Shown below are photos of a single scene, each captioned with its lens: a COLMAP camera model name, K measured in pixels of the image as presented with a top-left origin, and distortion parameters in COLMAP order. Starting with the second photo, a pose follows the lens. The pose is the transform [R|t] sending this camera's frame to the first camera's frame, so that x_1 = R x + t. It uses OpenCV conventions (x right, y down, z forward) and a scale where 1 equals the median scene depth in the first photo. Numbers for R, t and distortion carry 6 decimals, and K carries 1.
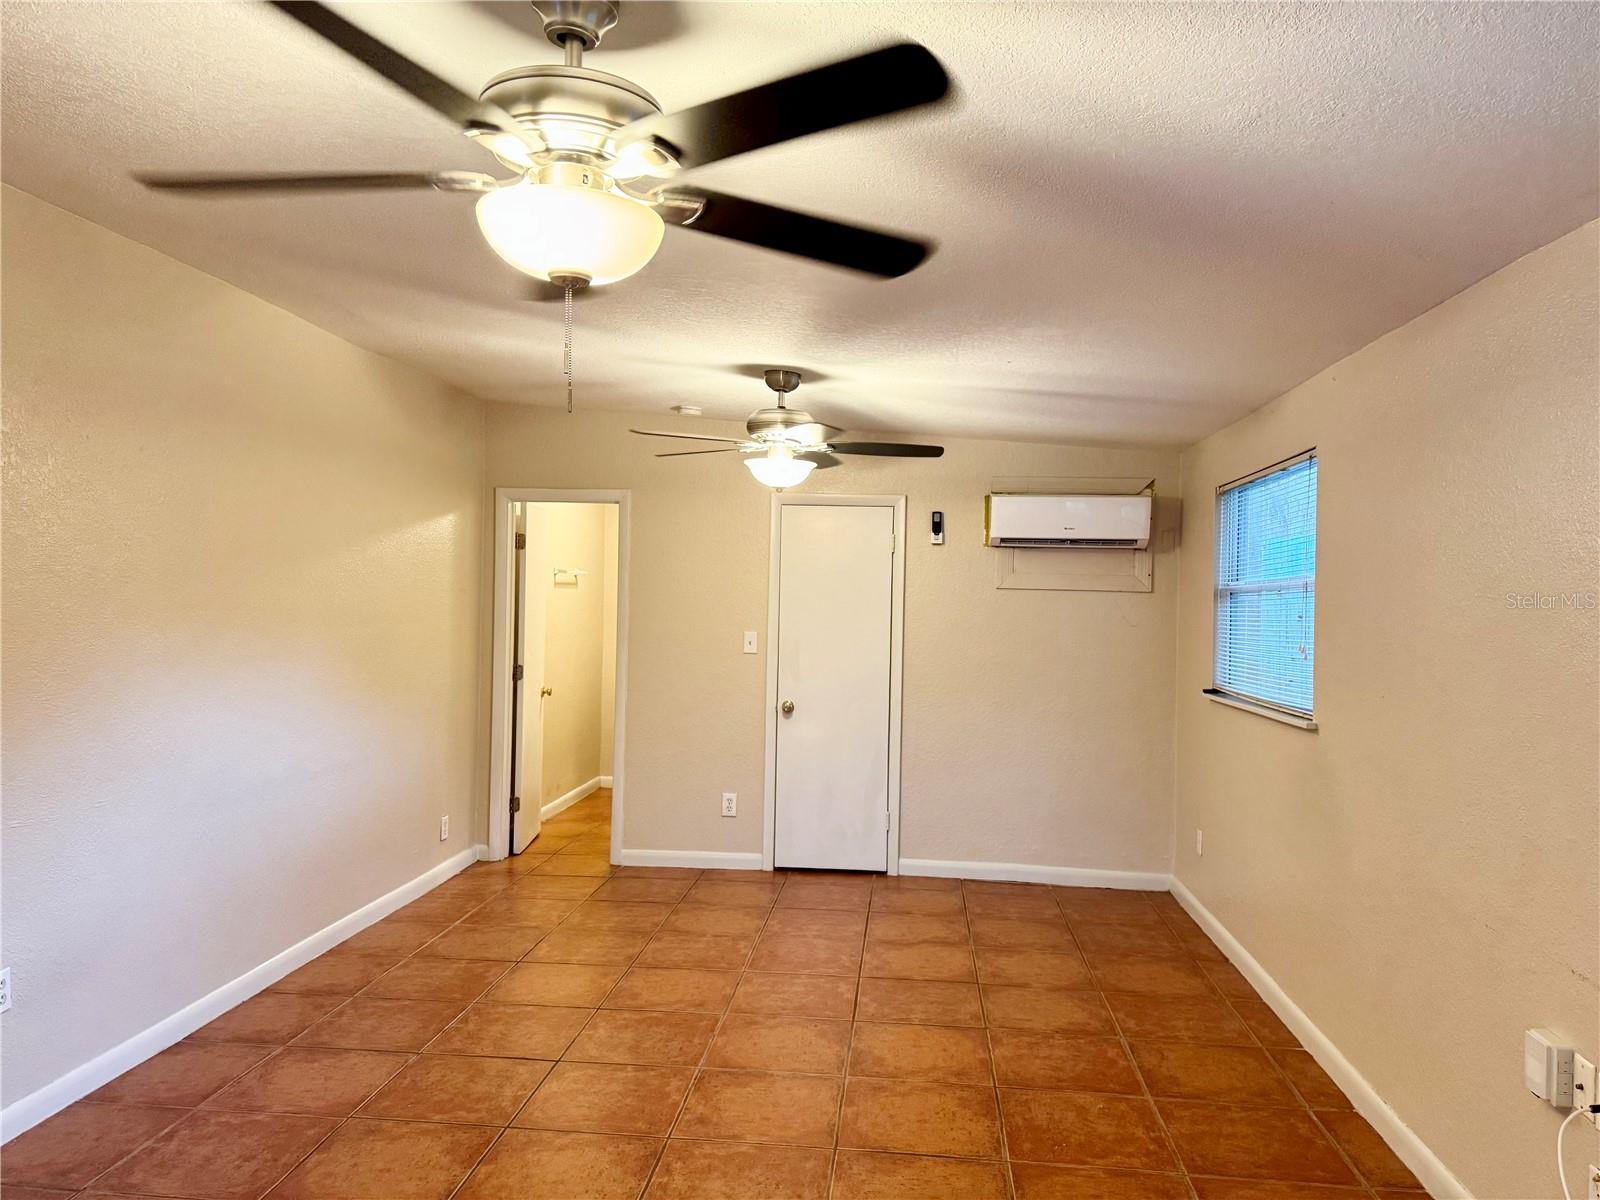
lens RADIAL K [[1117.7, 0, 802.1], [0, 1117.7, 592.7], [0, 0, 1]] dist [0.024381, -0.033409]
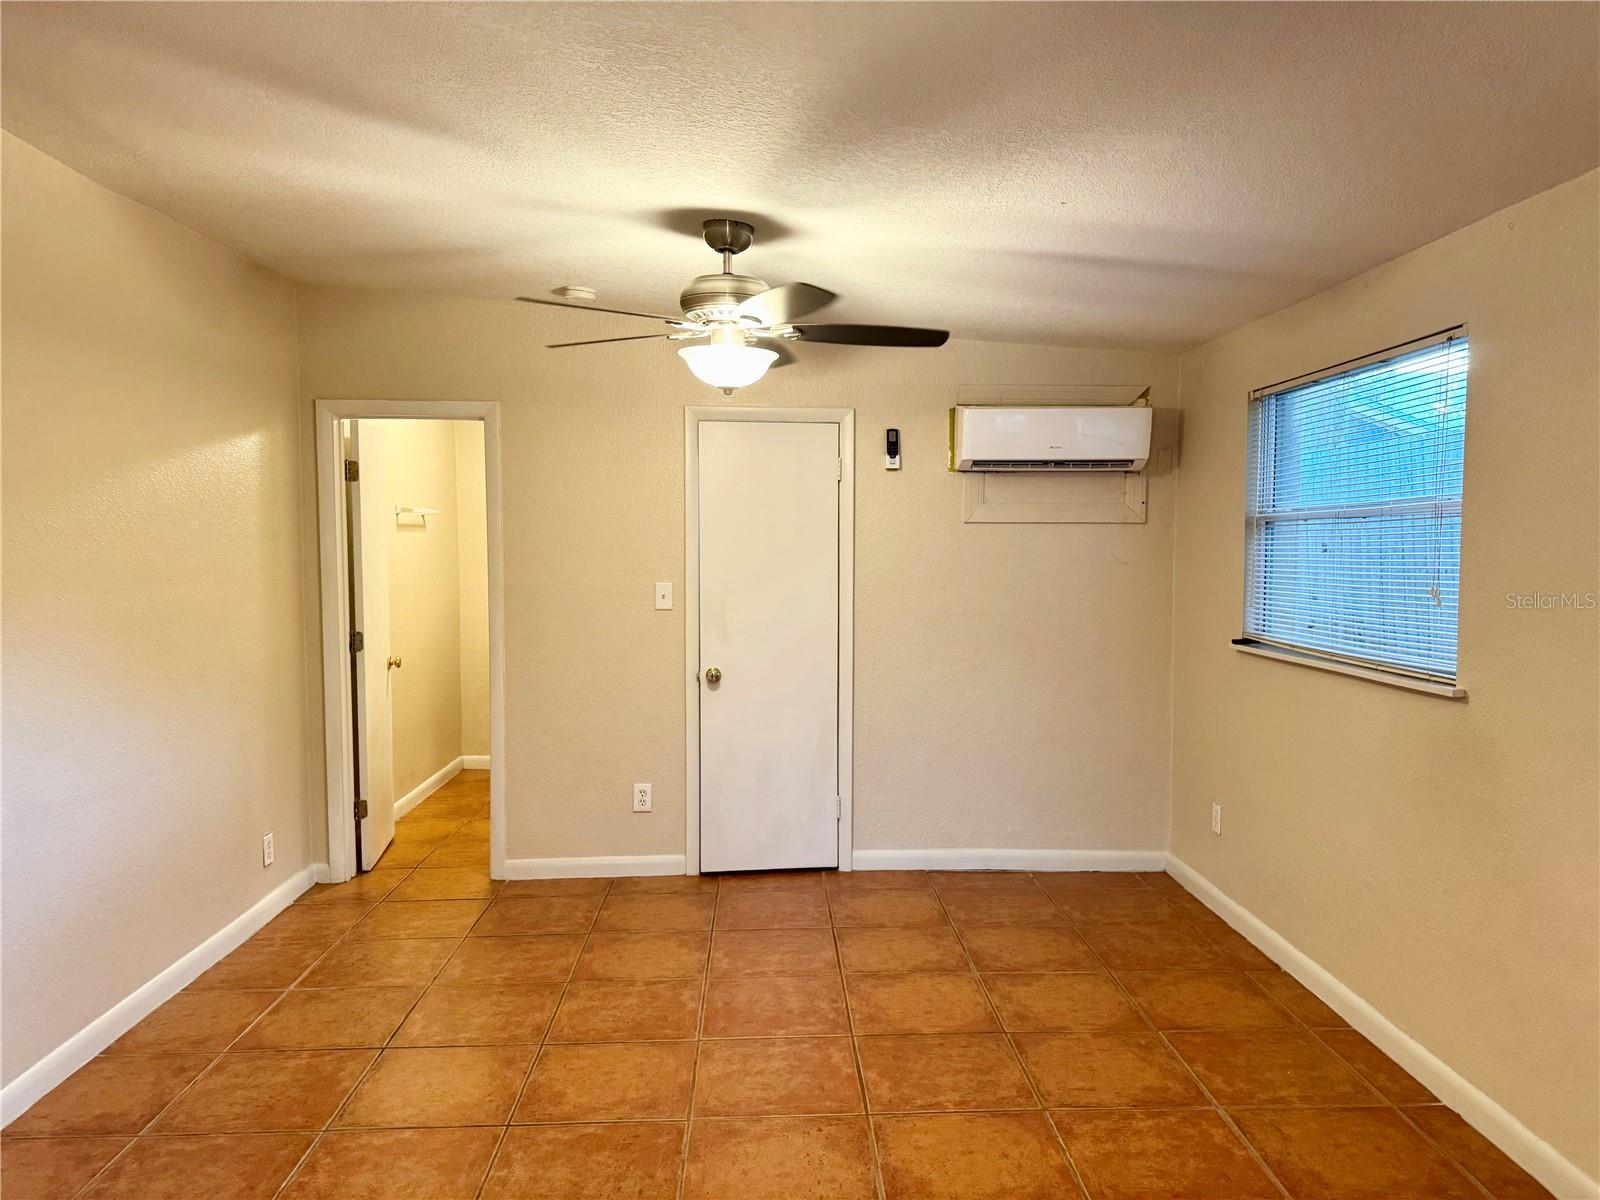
lens RADIAL K [[1117.7, 0, 810.9], [0, 1117.7, 612.1], [0, 0, 1]] dist [0.024381, -0.033409]
pose [[0.989042, -0.030464, 0.144454, -0.066942], [0.019756, 0.996989, 0.074987, -0.002005], [-0.146303, -0.071312, 0.986666, 0.232410]]
